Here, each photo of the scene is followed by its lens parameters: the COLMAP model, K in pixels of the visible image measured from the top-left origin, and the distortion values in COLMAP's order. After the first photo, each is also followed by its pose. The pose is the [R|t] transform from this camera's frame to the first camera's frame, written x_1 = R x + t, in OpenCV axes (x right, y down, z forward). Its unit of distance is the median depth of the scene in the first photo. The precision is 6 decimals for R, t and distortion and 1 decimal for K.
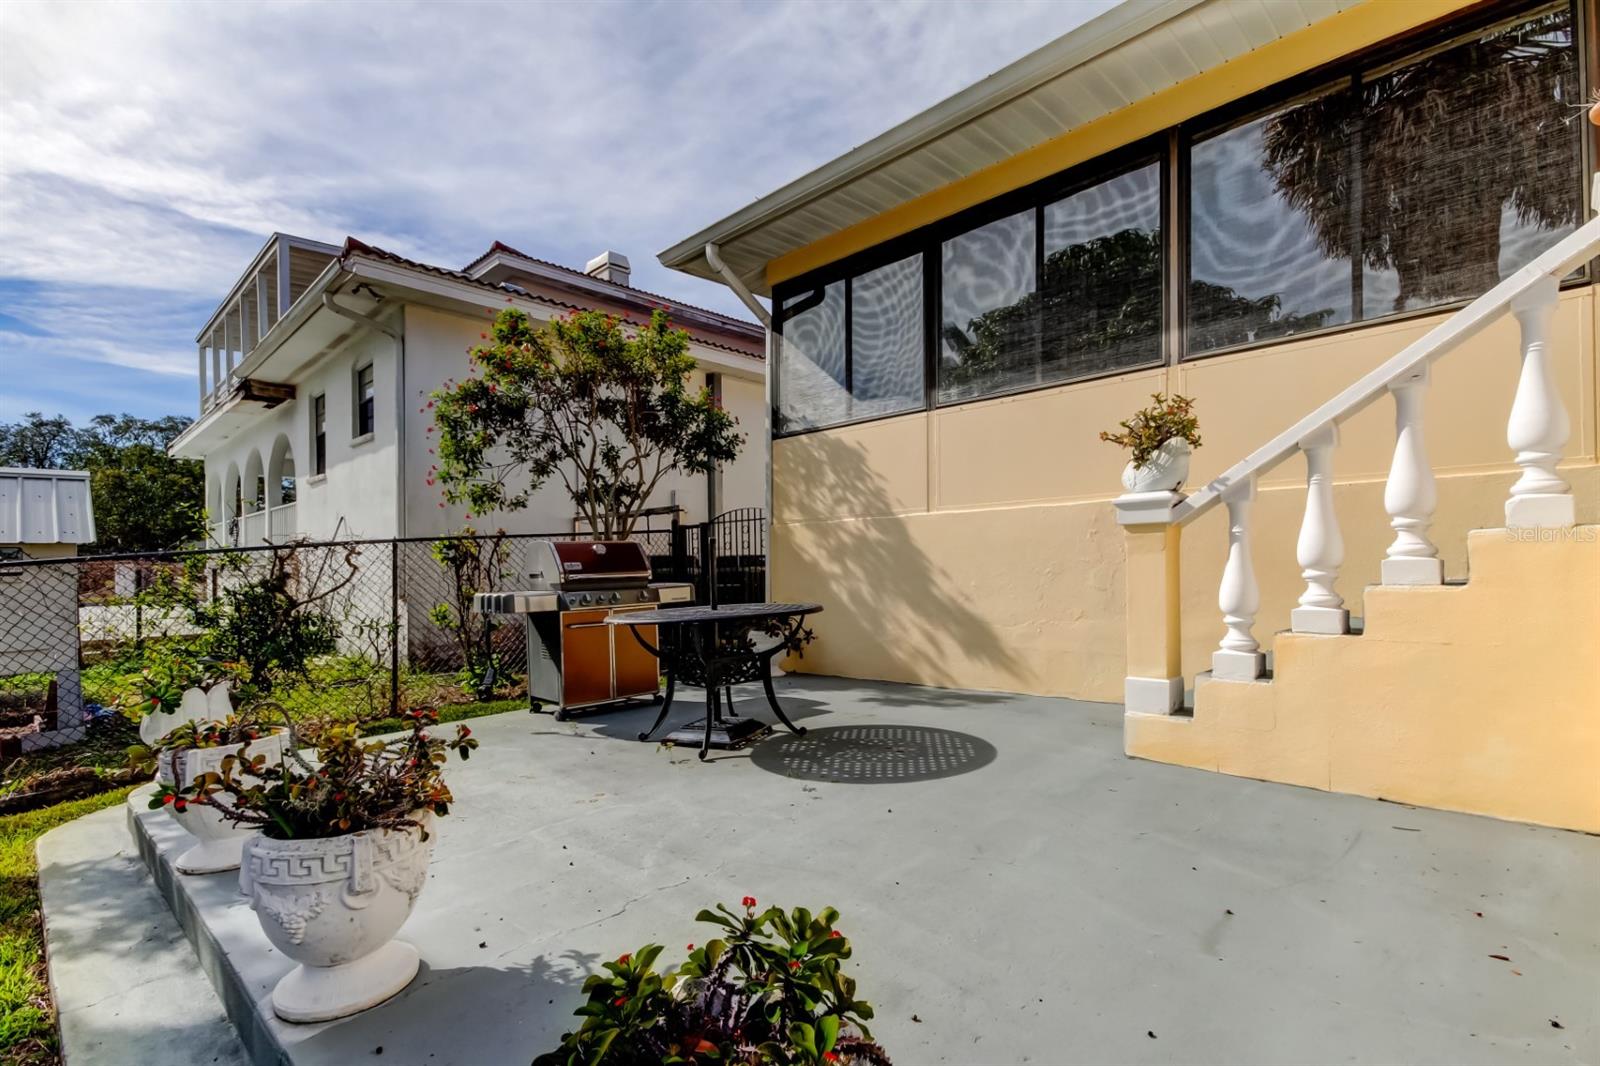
lens RADIAL K [[745.6, 0, 823.4], [0, 745.6, 576.1], [0, 0, 1]] dist [0.018458, -0.001868]
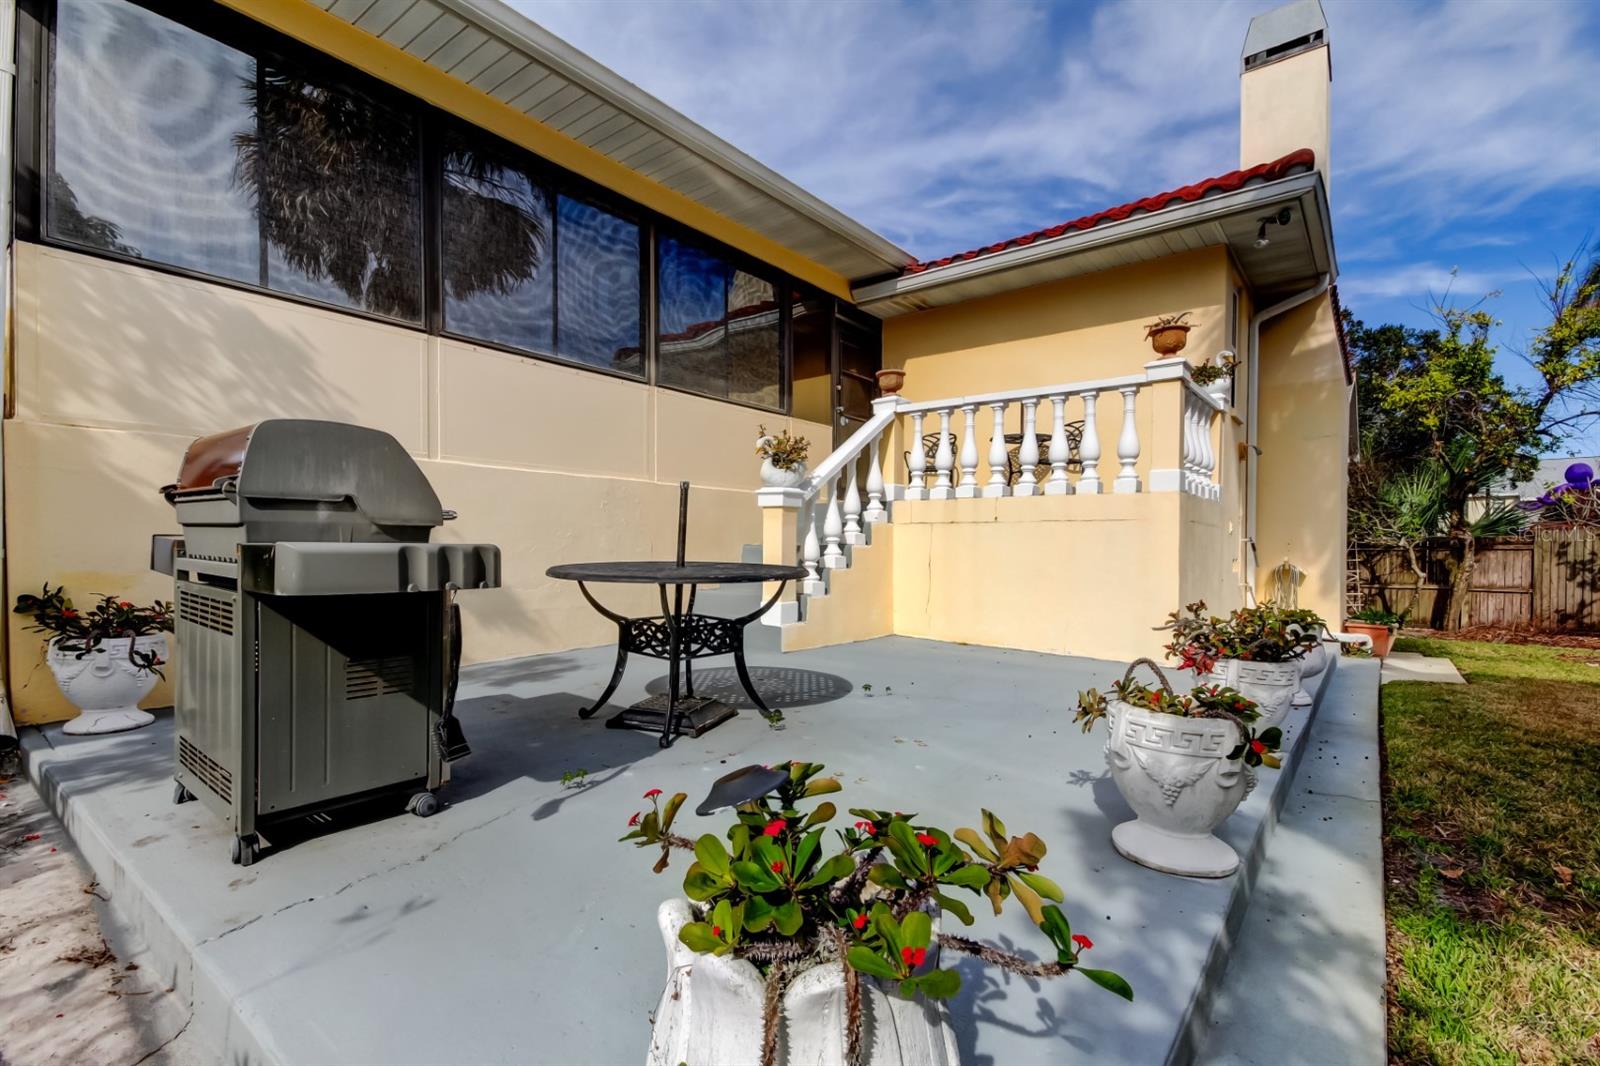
lens RADIAL K [[745.6, 0, 797.3], [0, 745.6, 540.8], [0, 0, 1]] dist [0.018458, -0.001868]
pose [[-0.085734, 0.025733, 0.995986, -0.567631], [0.006504, 0.999660, -0.025268, 0.022641], [-0.996297, 0.004311, -0.085872, 0.539274]]
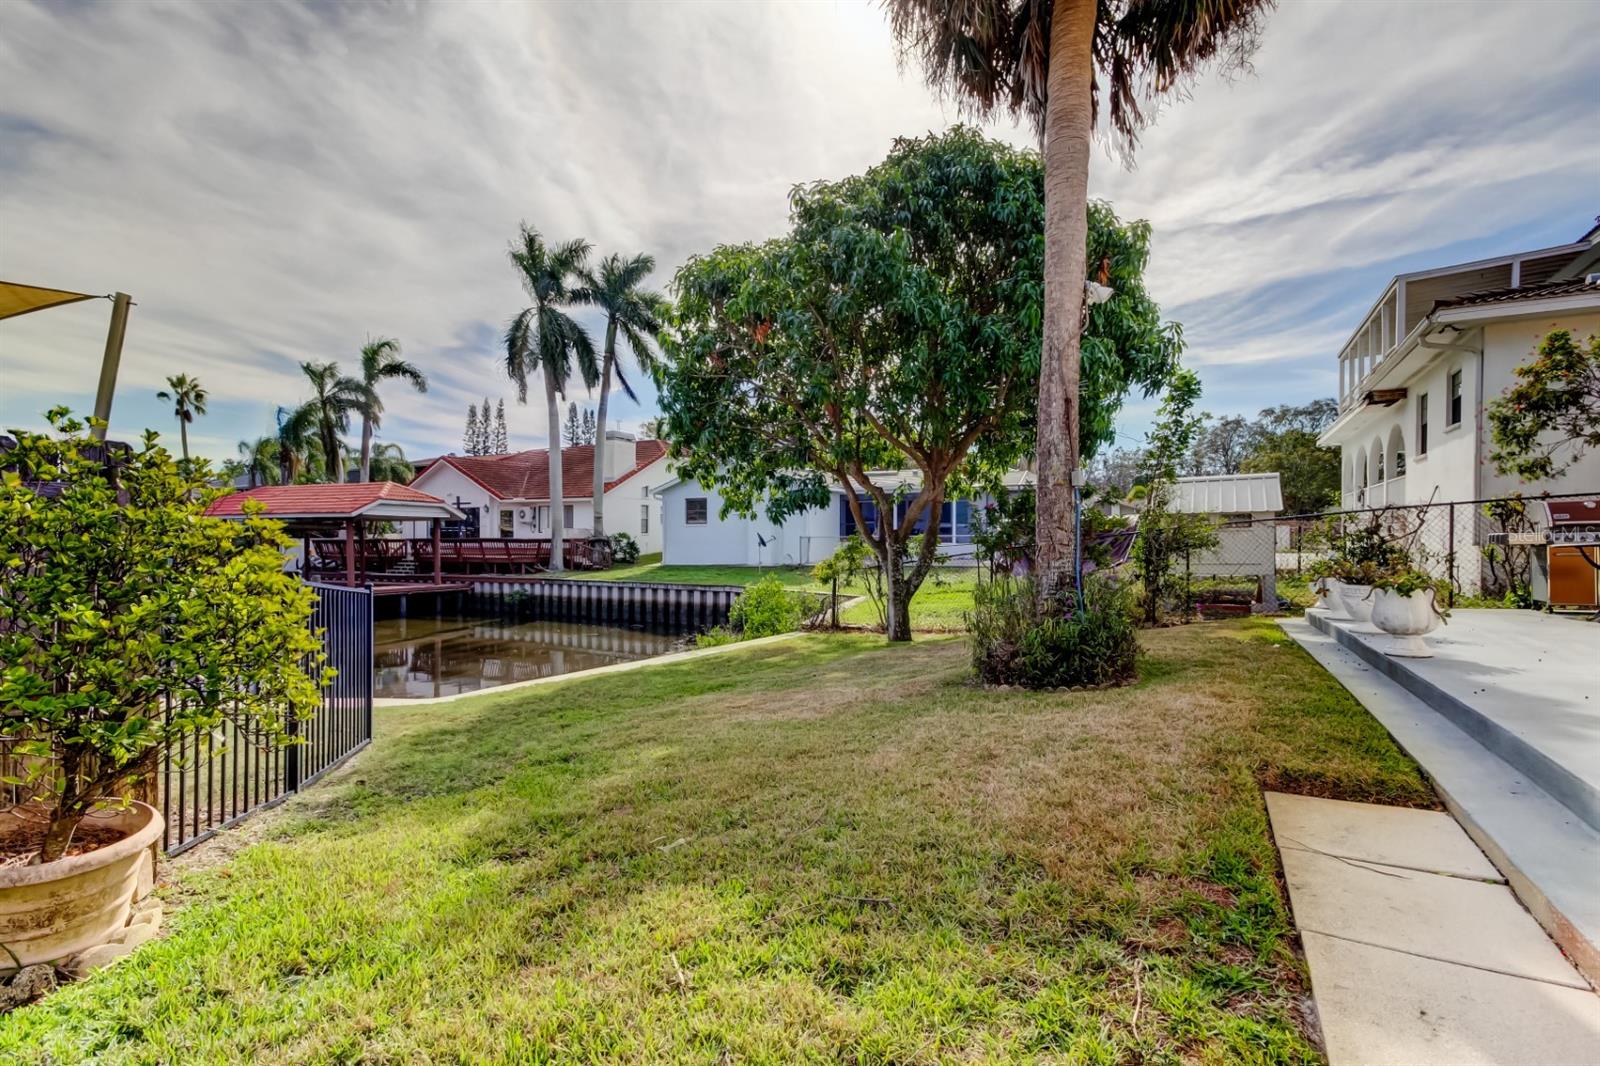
lens RADIAL K [[745.6, 0, 795.5], [0, 745.6, 541.3], [0, 0, 1]] dist [0.018458, -0.001868]
pose [[0.252192, 0.010558, -0.967620, 0.524416], [-0.010204, 0.999914, 0.008251, 0.028304], [0.967623, 0.007793, 0.252278, -0.623141]]
